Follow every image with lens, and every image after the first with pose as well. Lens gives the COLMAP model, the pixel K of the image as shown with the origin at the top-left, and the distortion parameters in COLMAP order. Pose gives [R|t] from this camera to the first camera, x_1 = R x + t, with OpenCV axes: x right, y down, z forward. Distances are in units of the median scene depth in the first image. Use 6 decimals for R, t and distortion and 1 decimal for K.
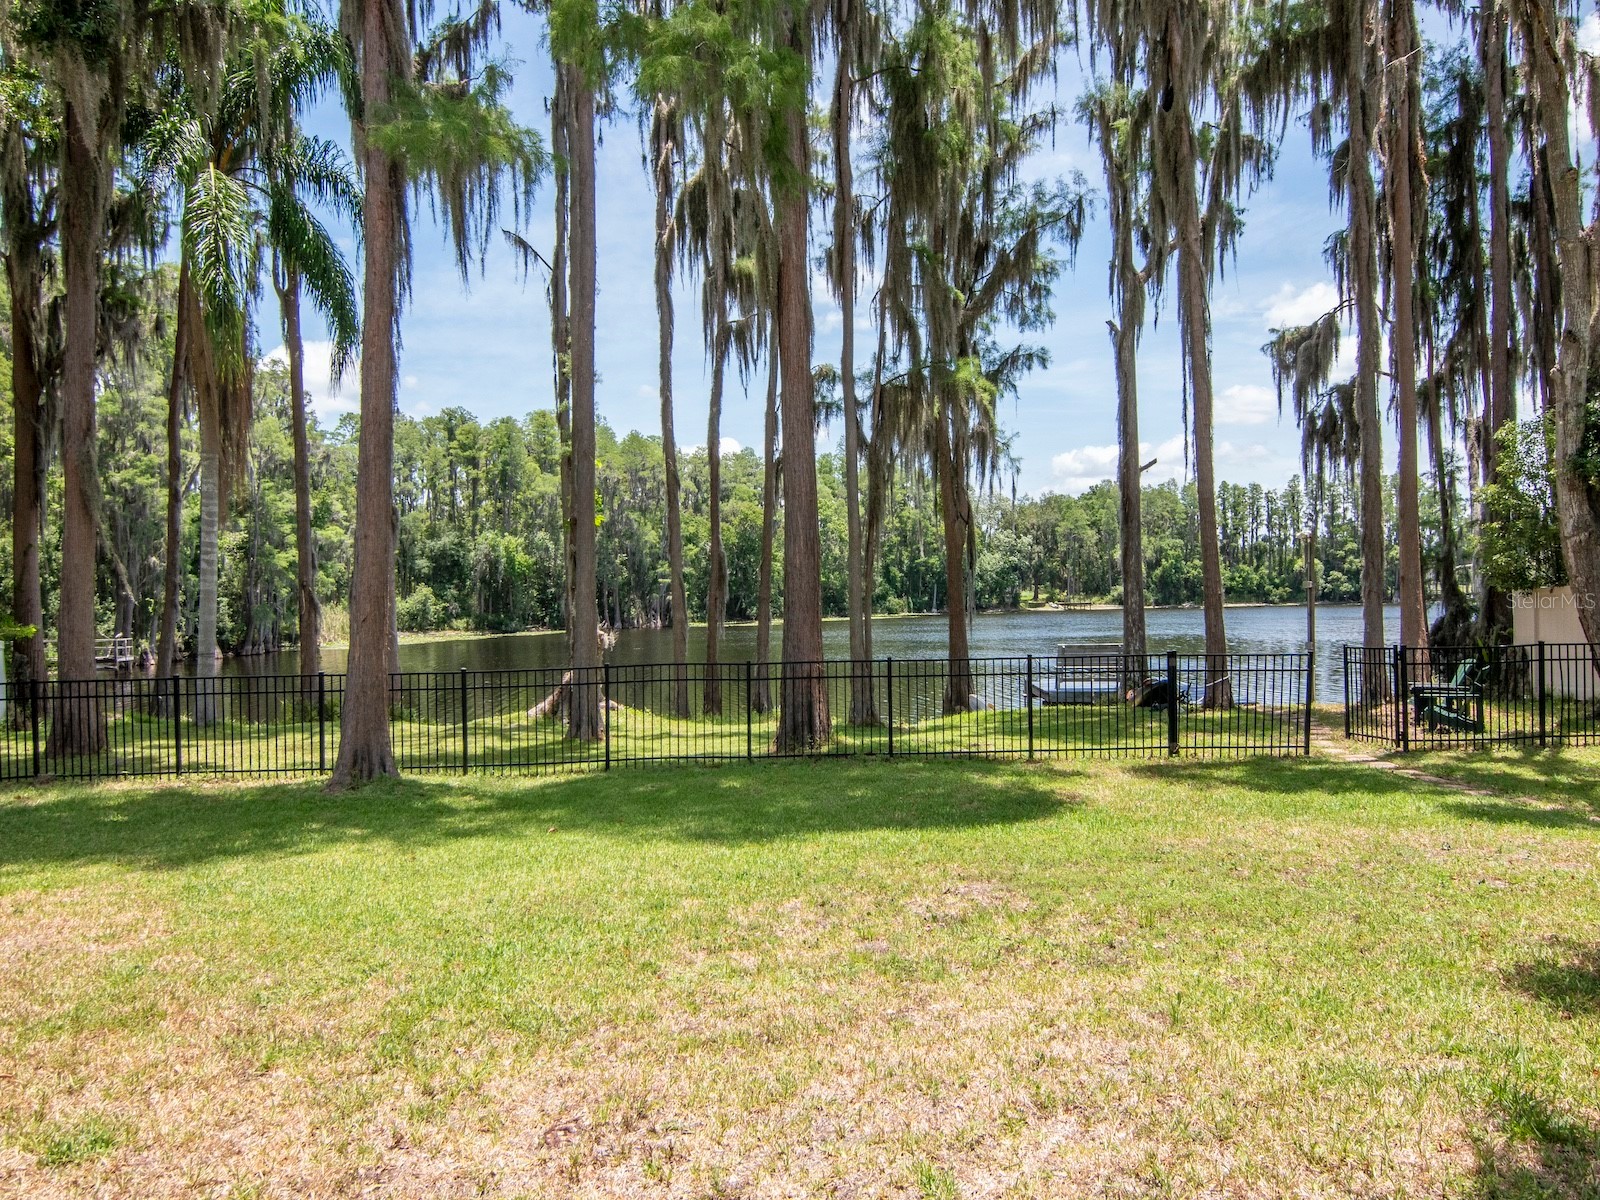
lens RADIAL K [[1069.0, 0, 795.6], [0, 1069.0, 606.9], [0, 0, 1]] dist [0.002723, -0.004555]
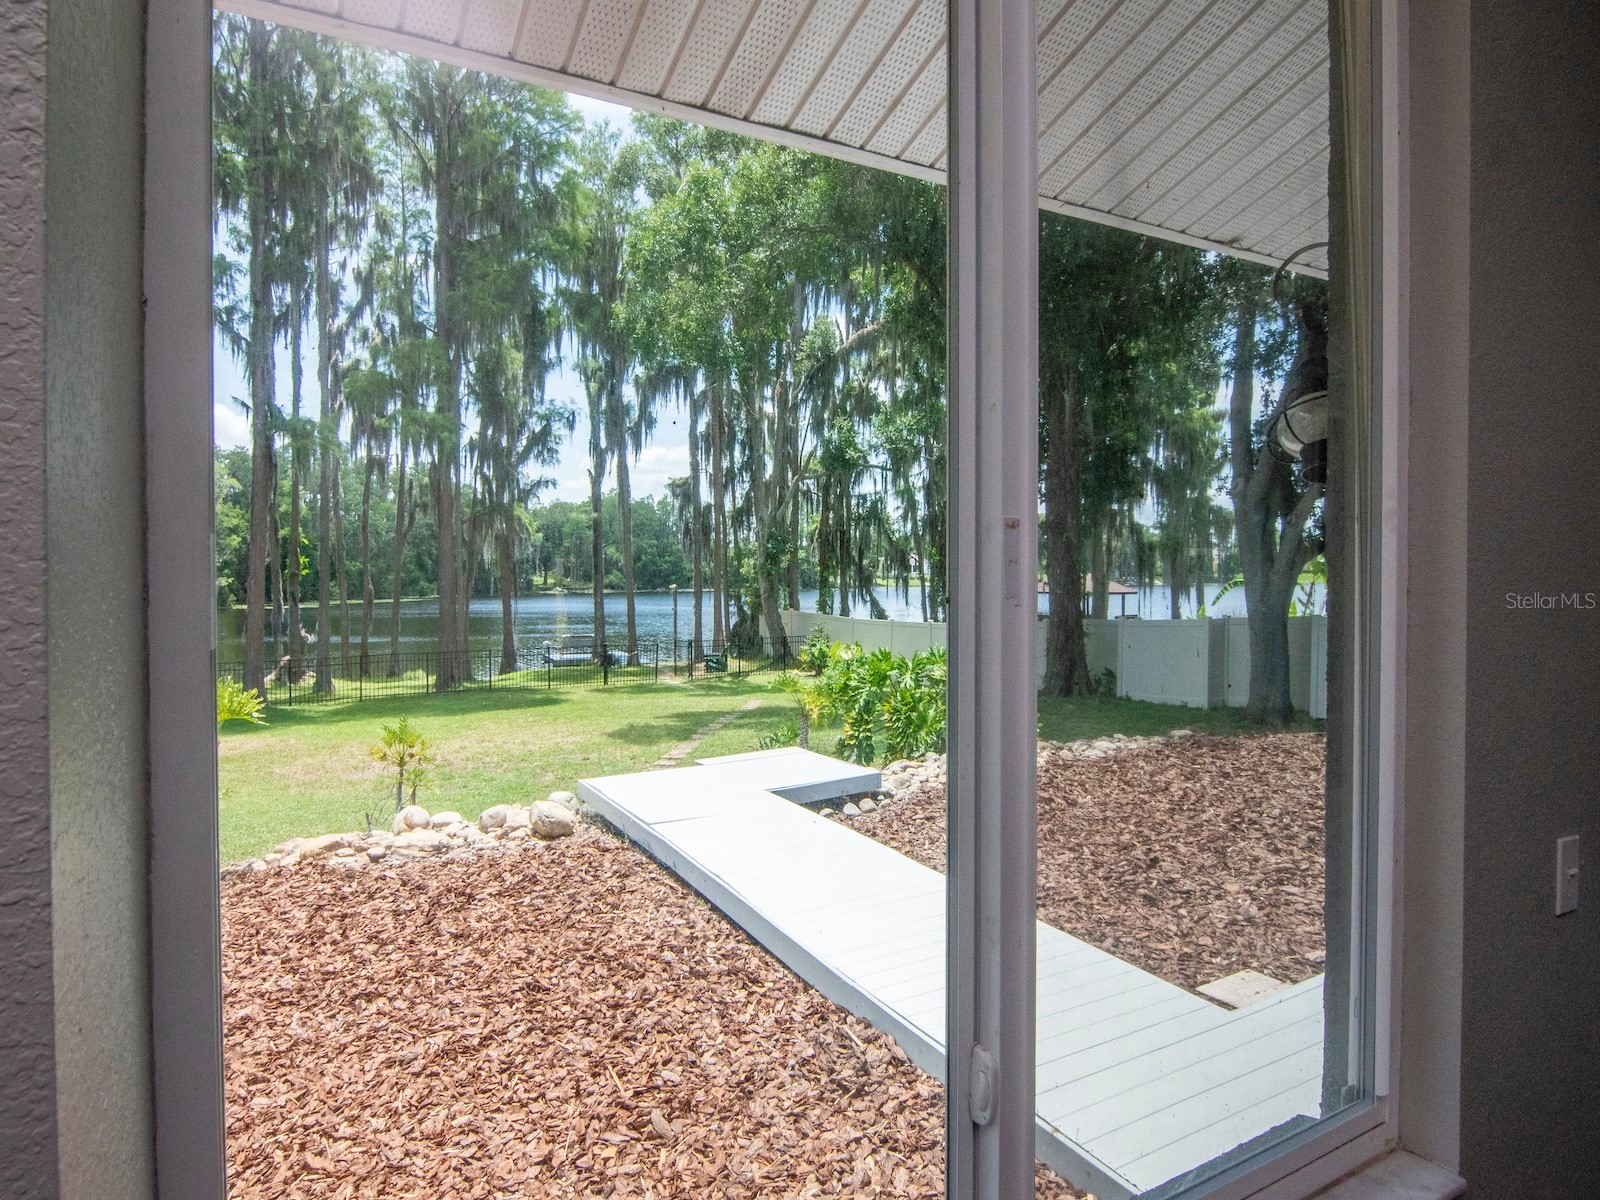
lens RADIAL K [[899.7, 0, 800.0], [0, 899.7, 600.0], [0, 0, 1]] dist [0.003292, 0.000170]
pose [[0.878773, 0.003152, 0.477230, -0.031114], [-0.011534, 0.999826, 0.014635, -0.011990], [-0.477101, -0.018366, 0.878656, -0.130212]]
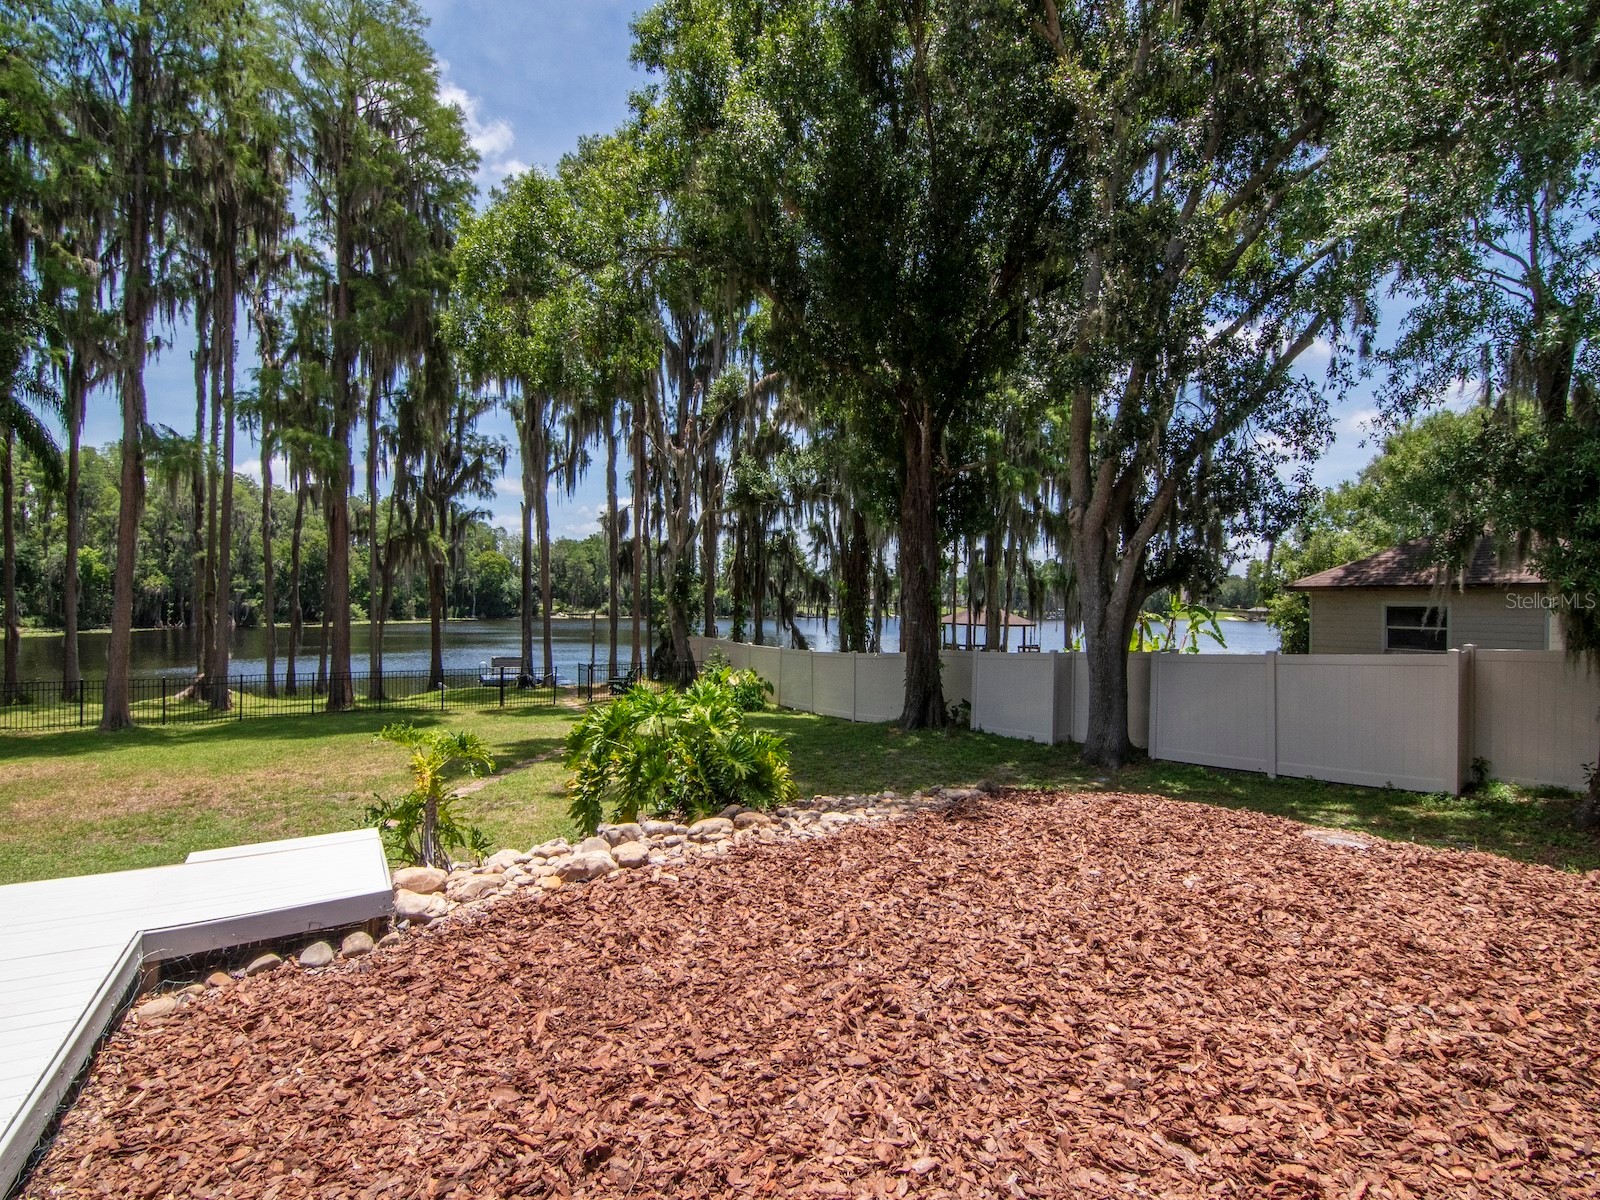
lens RADIAL K [[757.7, 0, 807.9], [0, 757.7, 609.7], [0, 0, 1]] dist [-0.026112, -0.001043]
pose [[0.859779, 0.029411, 0.509818, 0.006112], [-0.027720, 0.999556, -0.010914, -0.011786], [-0.509913, -0.004749, 0.860213, -0.114800]]
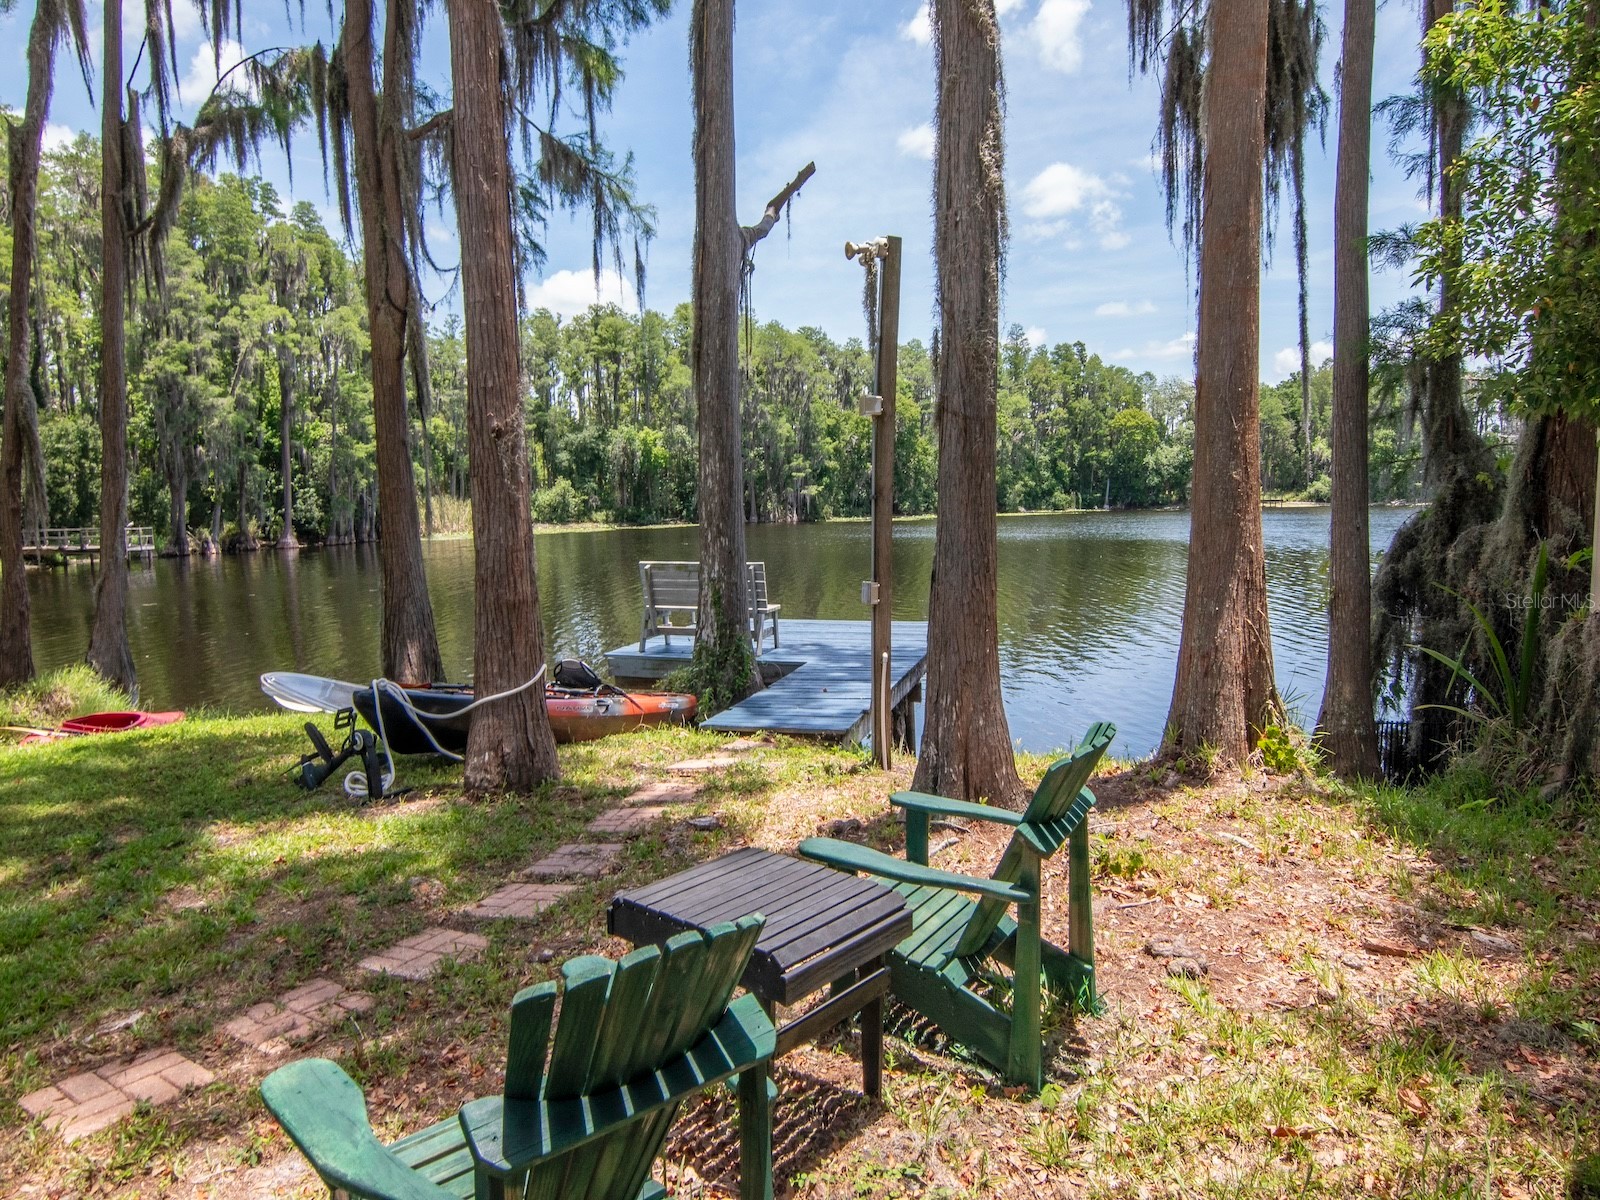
lens RADIAL K [[993.3, 0, 800.0], [0, 993.3, 600.0], [0, 0, 1]] dist [-0.001742, -0.001727]
pose [[0.977014, 0.026907, -0.211470, 0.080738], [-0.006179, 0.995160, 0.098075, 0.001158], [0.213085, -0.094514, 0.972451, 0.107659]]
